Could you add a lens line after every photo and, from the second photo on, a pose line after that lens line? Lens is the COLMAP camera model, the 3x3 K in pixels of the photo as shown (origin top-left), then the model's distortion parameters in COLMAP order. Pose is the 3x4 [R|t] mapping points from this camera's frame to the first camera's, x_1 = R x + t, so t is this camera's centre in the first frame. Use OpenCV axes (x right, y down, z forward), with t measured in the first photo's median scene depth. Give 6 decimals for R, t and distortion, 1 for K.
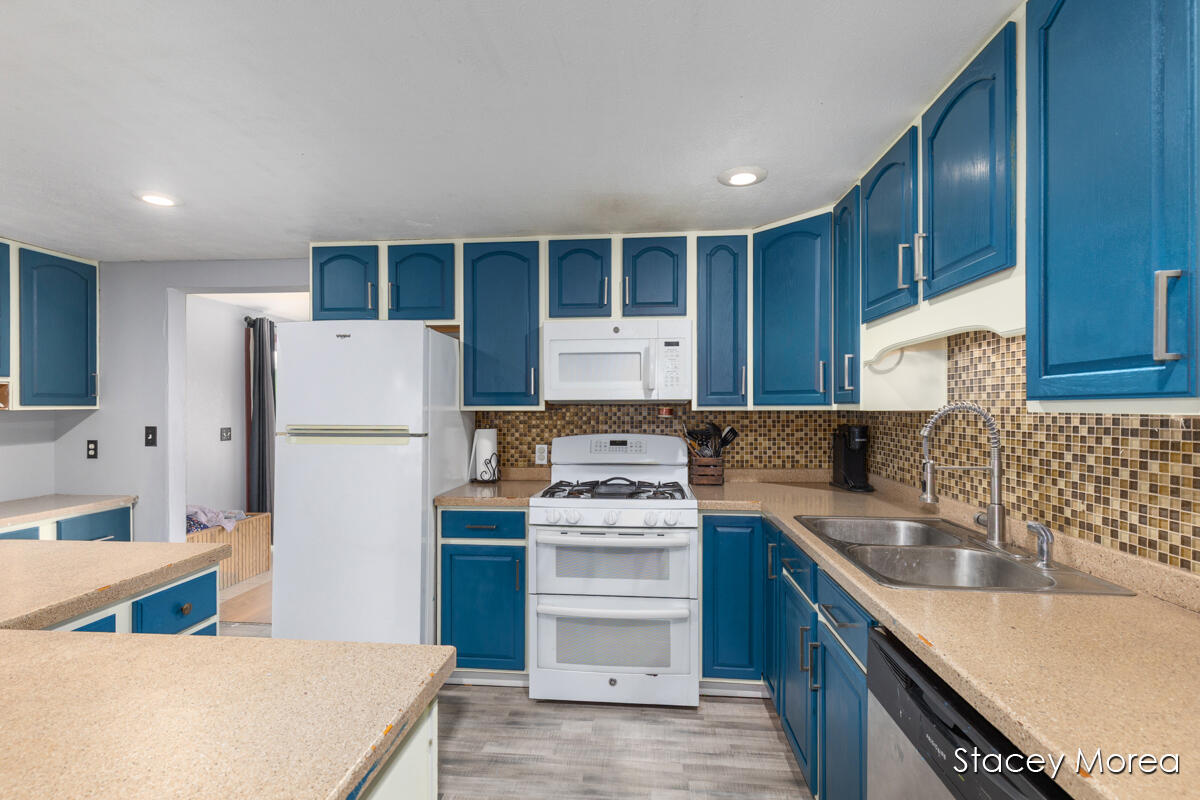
lens RADIAL K [[540.9, 0, 597.9], [0, 540.9, 402.9], [0, 0, 1]] dist [0.014550, -0.003282]
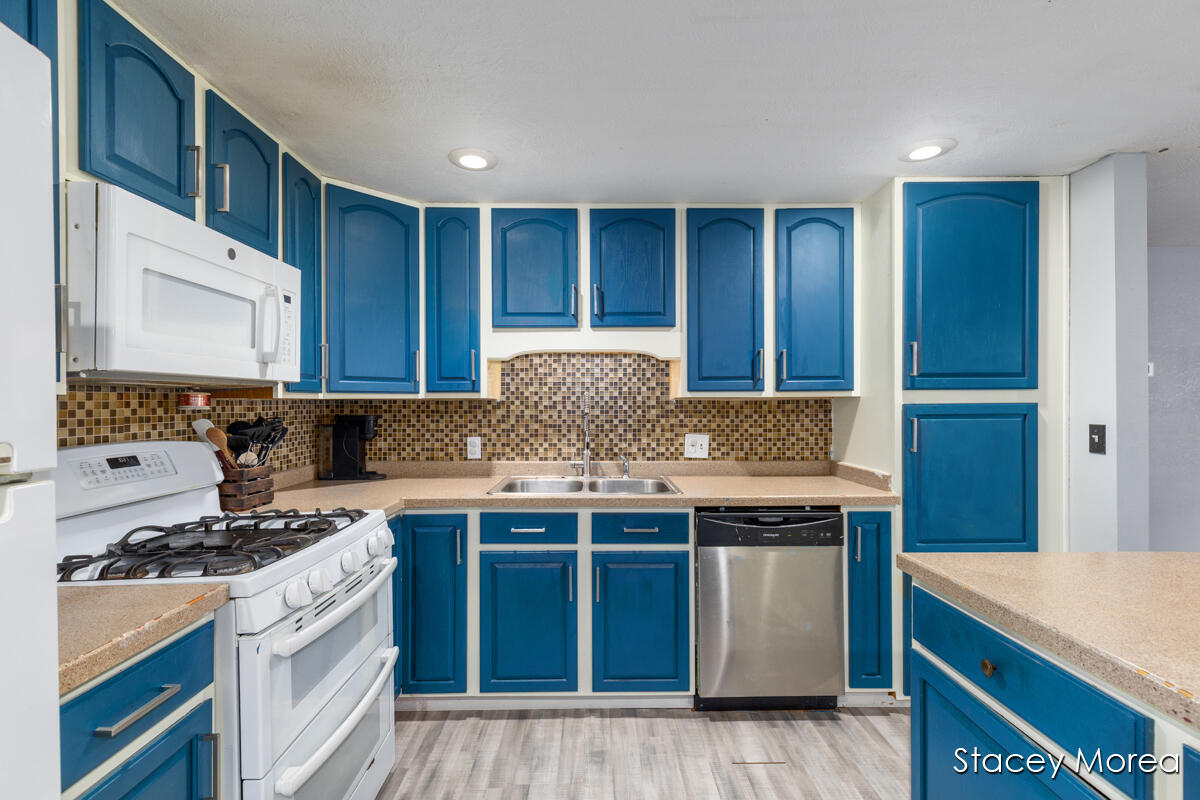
lens RADIAL K [[540.9, 0, 597.9], [0, 540.9, 402.9], [0, 0, 1]] dist [0.014550, -0.003282]
pose [[-0.107364, 0.001460, 0.994219, -0.867417], [-0.004964, 0.999986, -0.002004, 0.030351], [-0.994207, -0.005151, -0.107355, 1.045387]]
